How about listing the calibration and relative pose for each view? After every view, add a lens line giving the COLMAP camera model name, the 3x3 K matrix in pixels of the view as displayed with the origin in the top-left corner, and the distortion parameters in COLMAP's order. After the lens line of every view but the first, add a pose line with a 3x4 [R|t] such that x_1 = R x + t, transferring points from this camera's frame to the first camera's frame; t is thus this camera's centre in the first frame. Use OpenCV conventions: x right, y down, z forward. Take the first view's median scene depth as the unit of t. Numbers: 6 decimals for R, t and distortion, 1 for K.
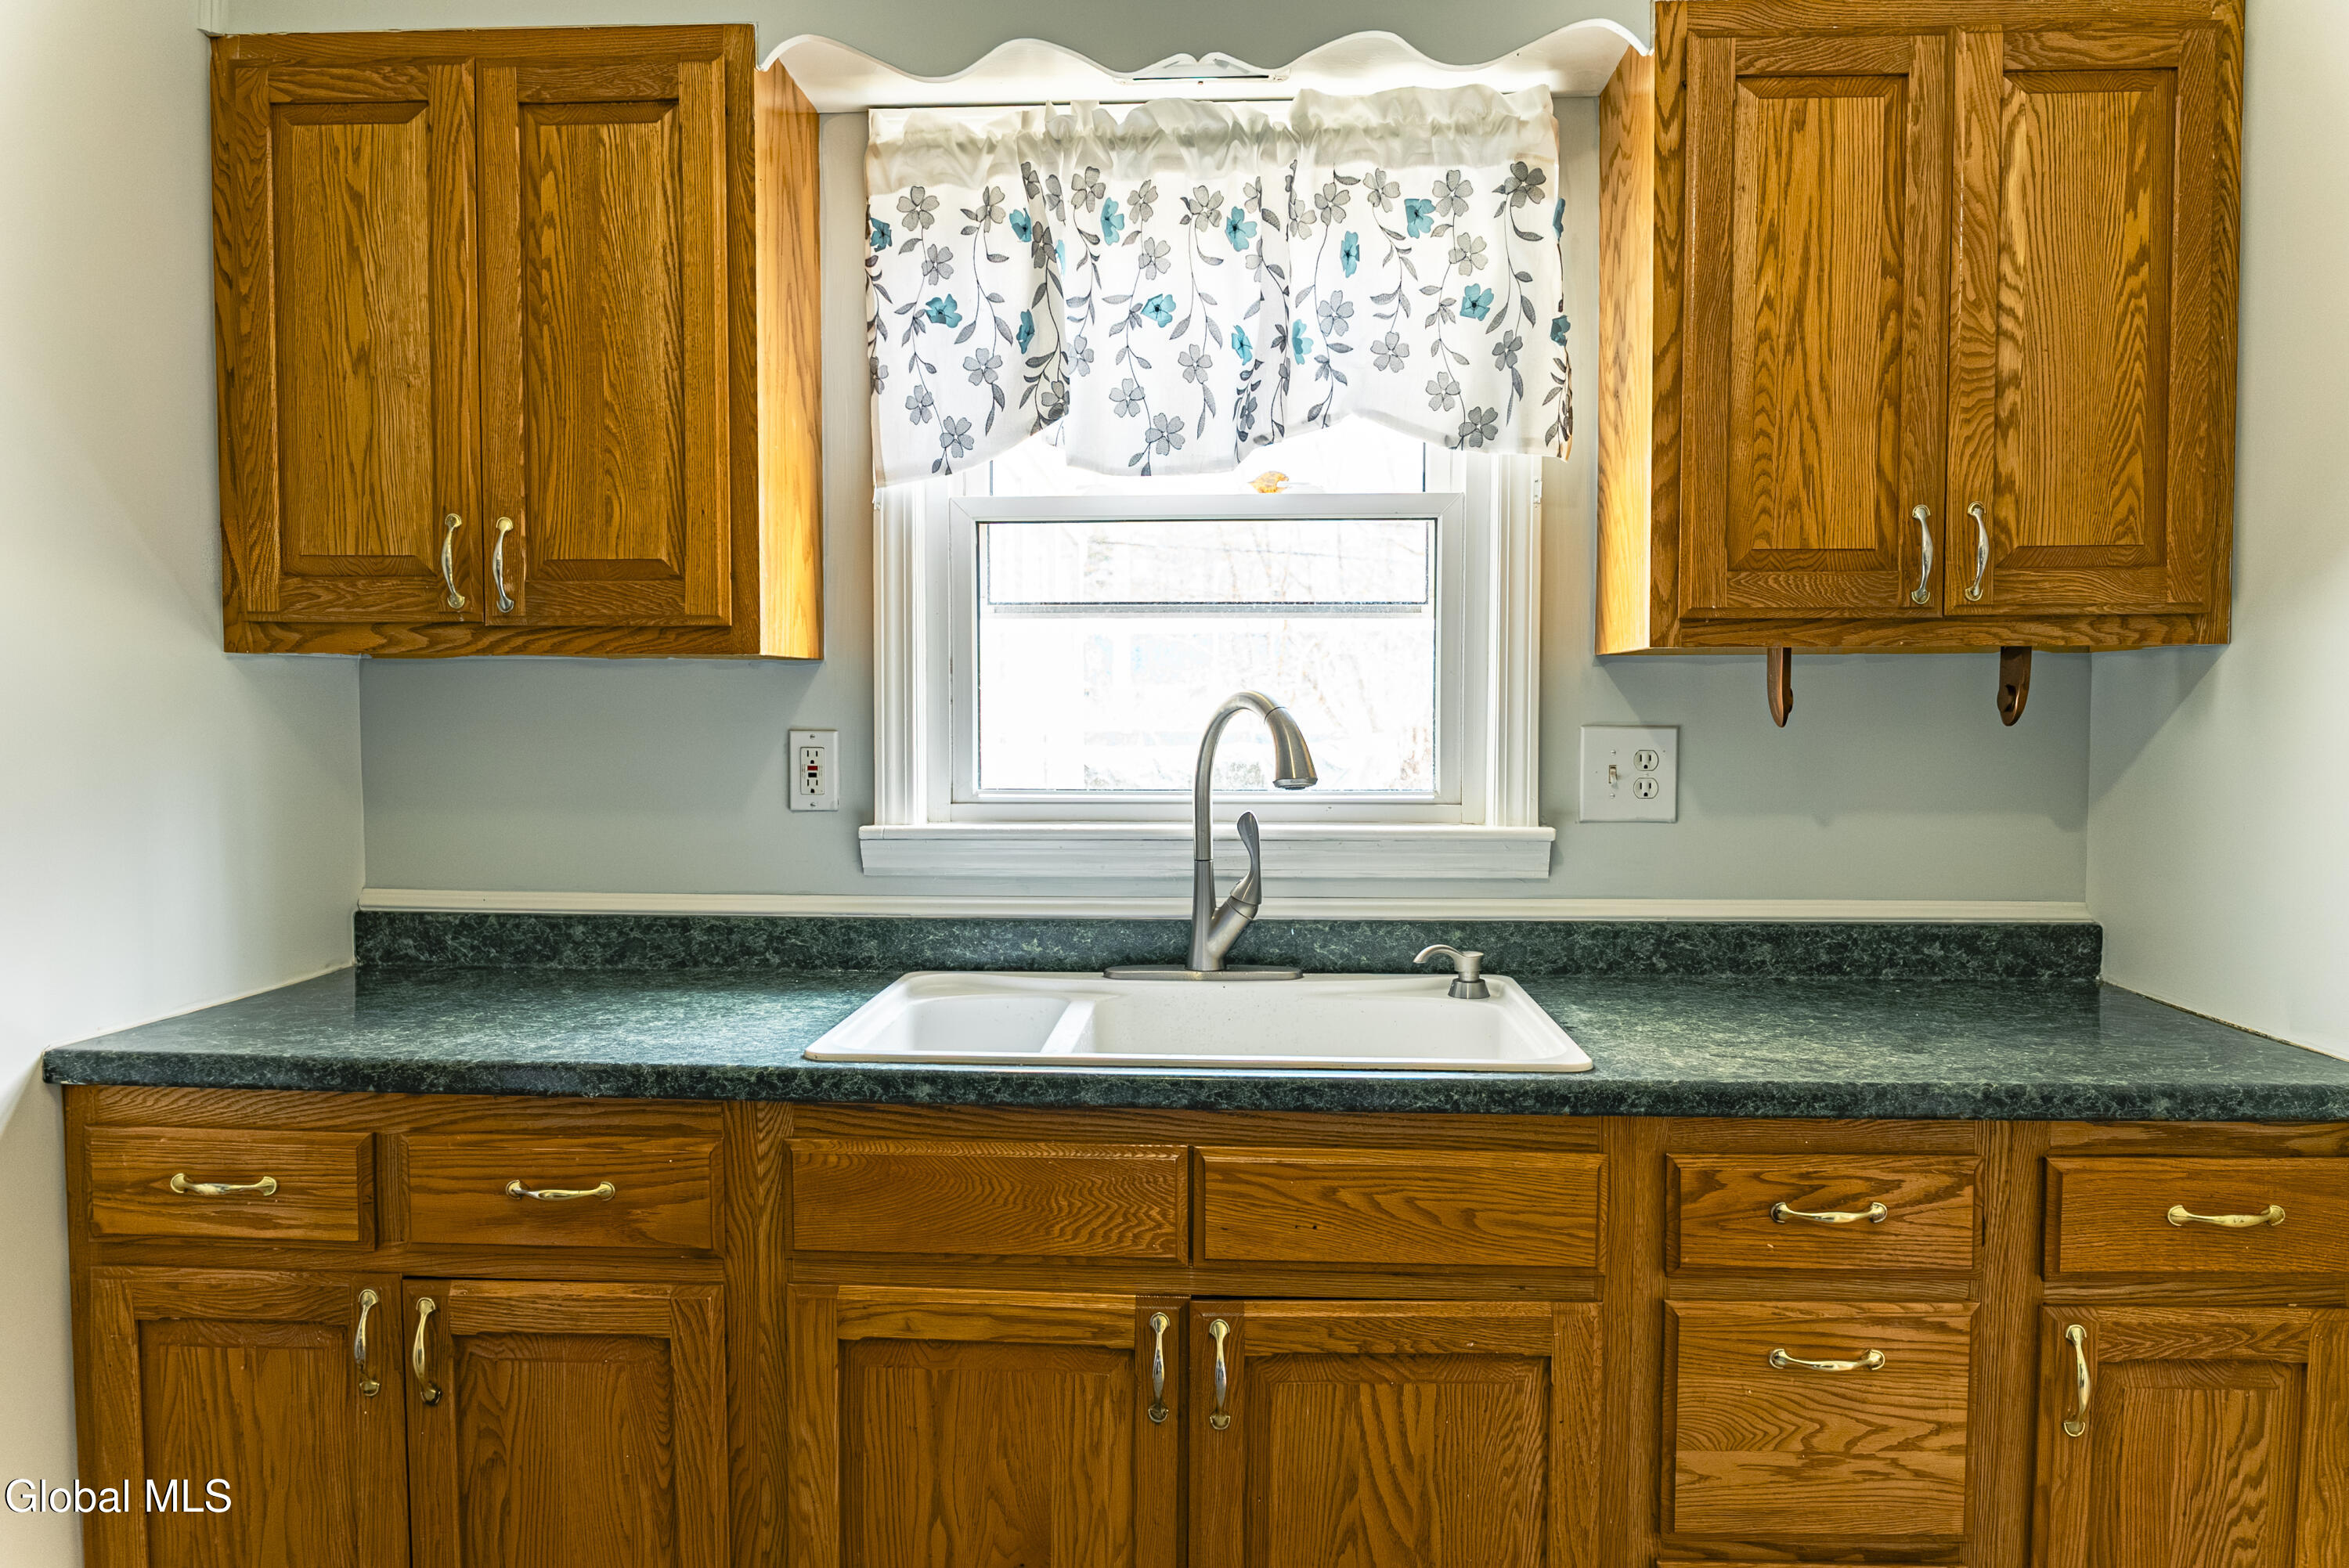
lens RADIAL K [[1618.5, 0, 1168.1], [0, 1618.5, 777.9], [0, 0, 1]] dist [-0.011228, -0.009143]
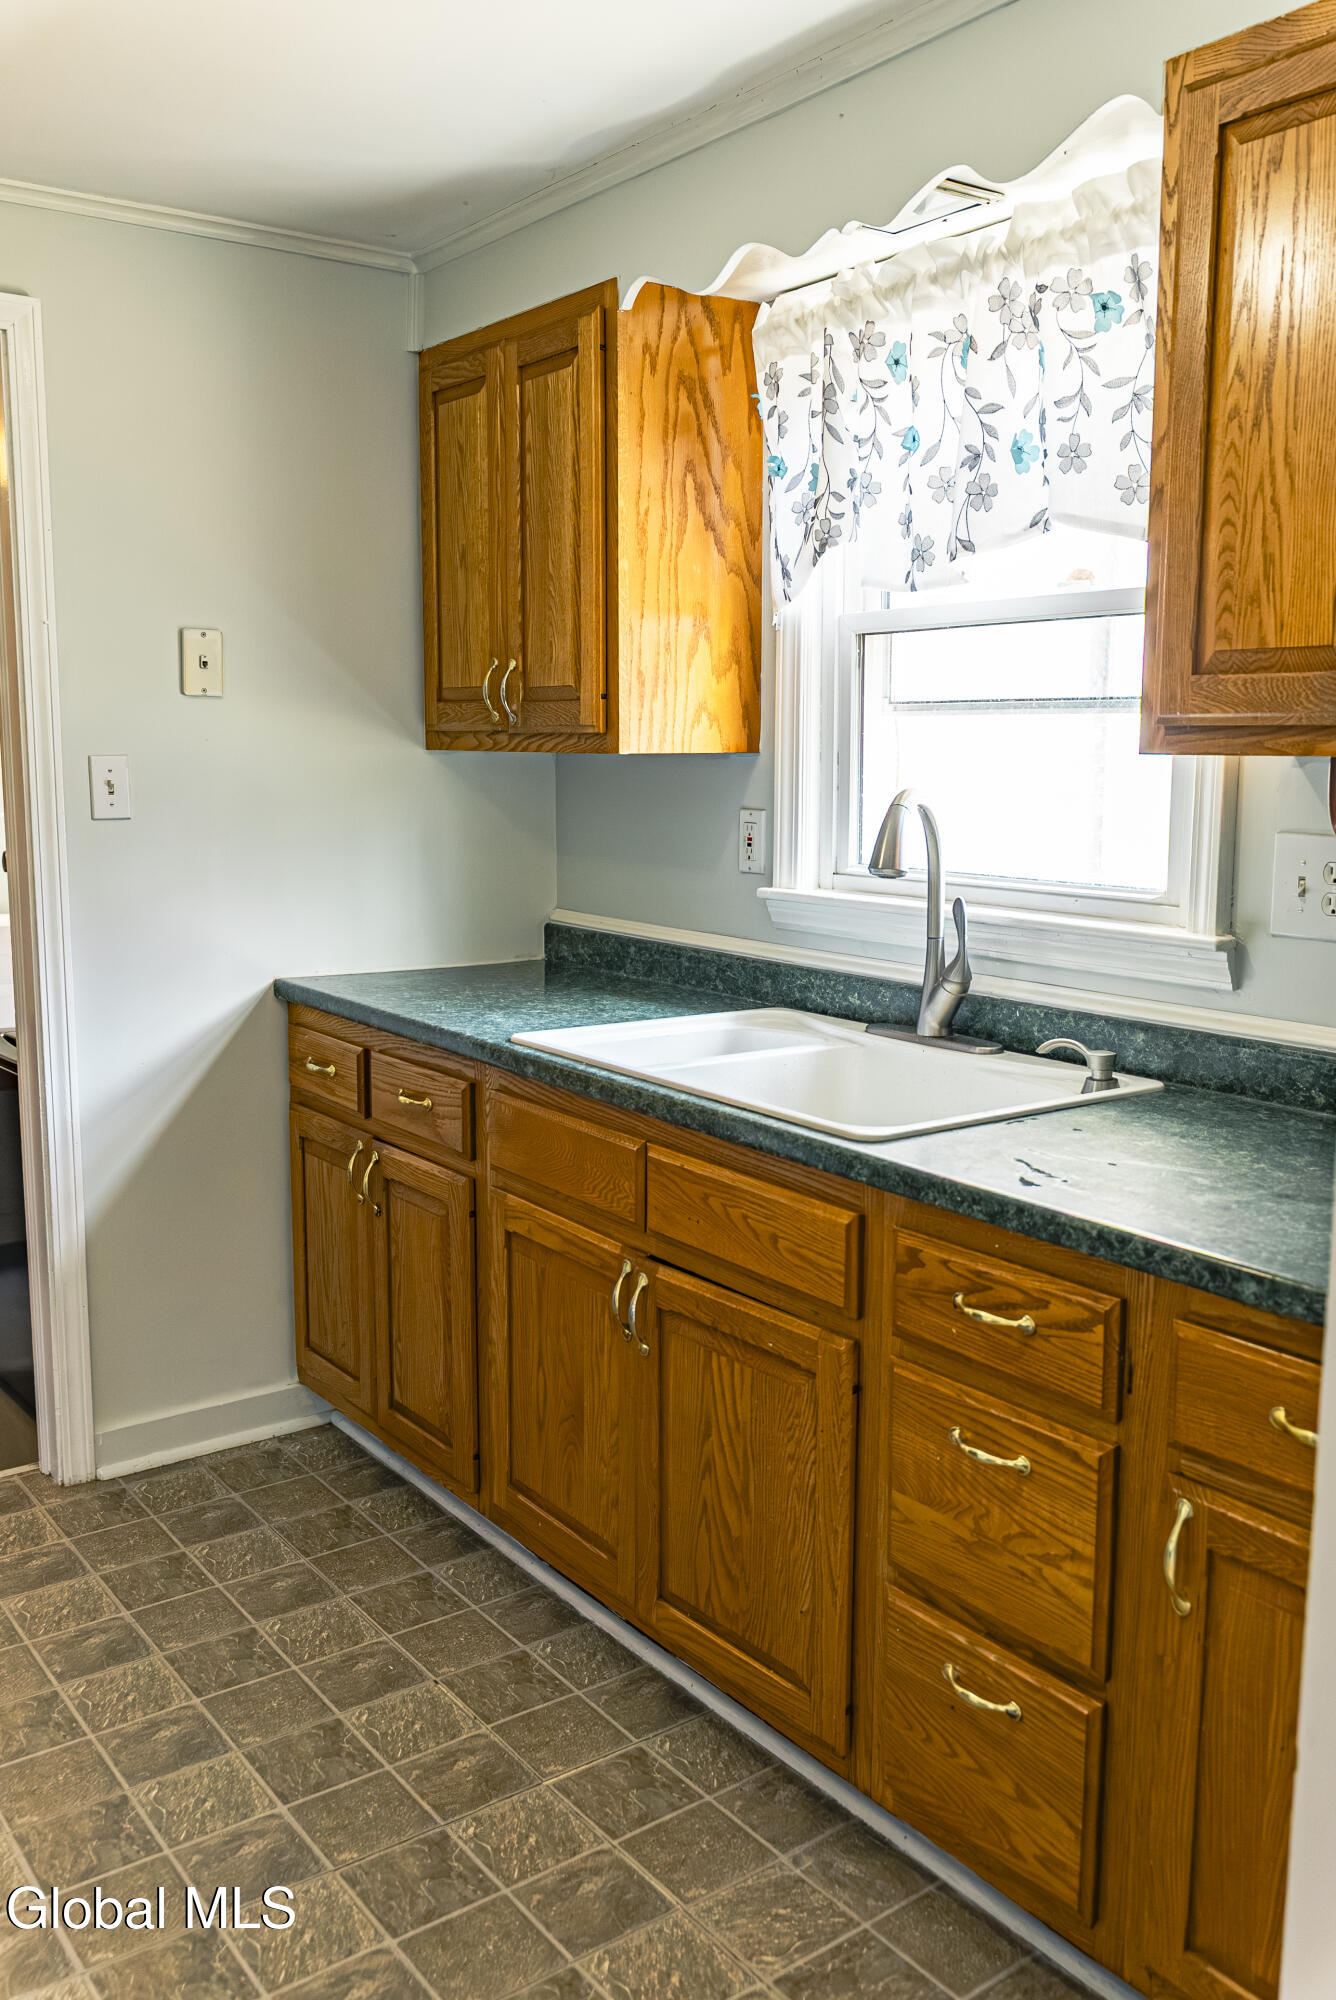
lens RADIAL K [[1712.0, 0, 661.8], [0, 1712.0, 993.8], [0, 0, 1]] dist [0.009504, -0.049464]
pose [[0.619705, 0.115699, -0.776260, 0.853840], [-0.038451, 0.992362, 0.117211, -0.043970], [0.783892, -0.042788, 0.619421, 0.119538]]
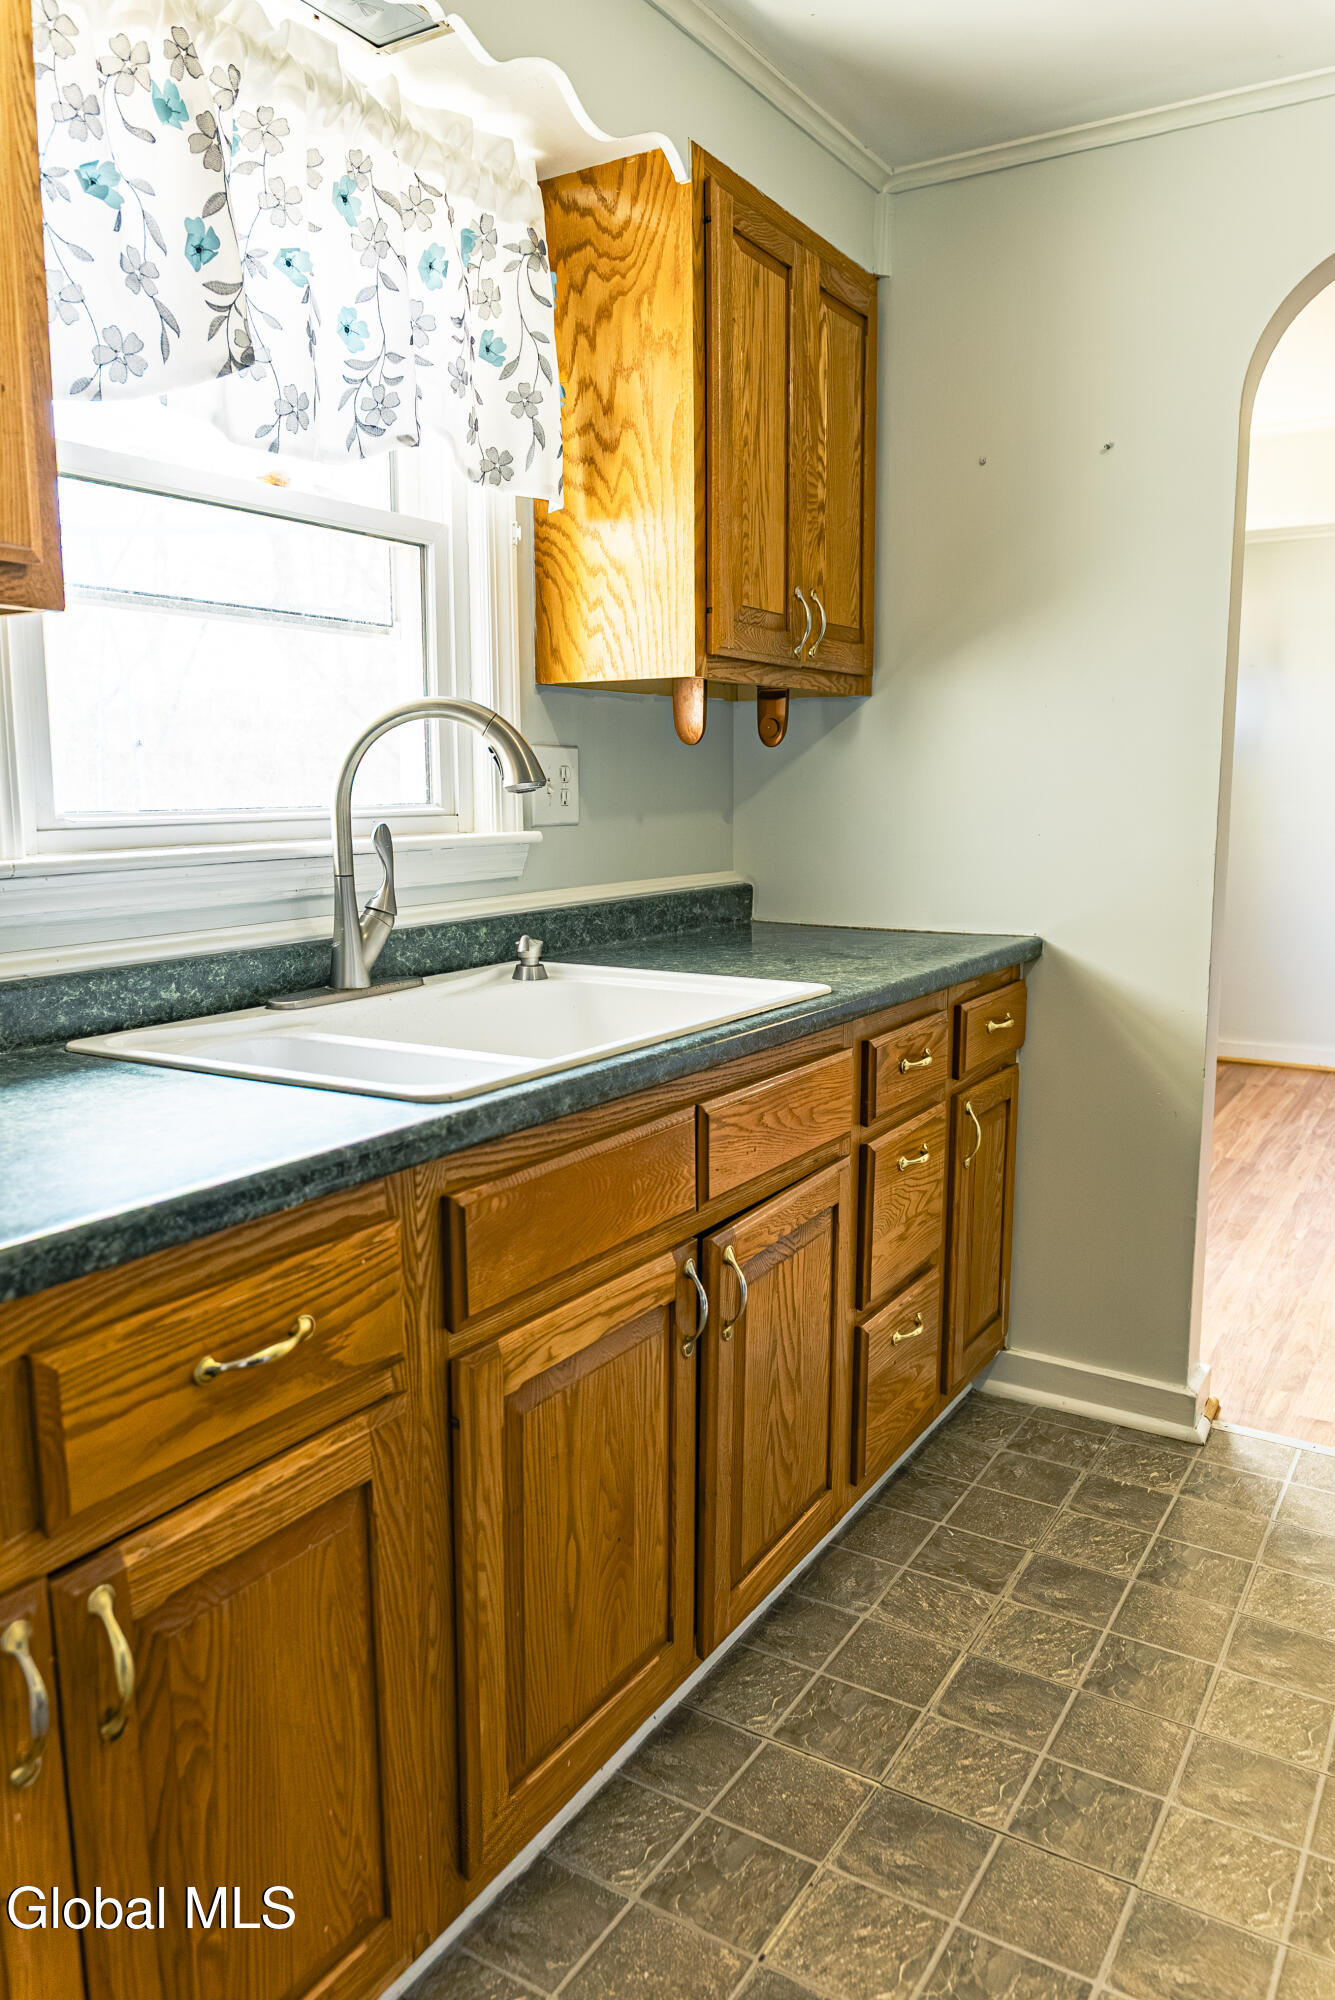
lens RADIAL K [[1404.1, 0, 667.5], [0, 1404.1, 1000.0], [0, 0, 1]] dist [-0.004769, -0.022559]
pose [[0.487551, -0.136442, 0.862368, -0.637933], [0.043758, 0.990291, 0.131942, 0.022493], [-0.871997, -0.026593, 0.488788, 0.430398]]
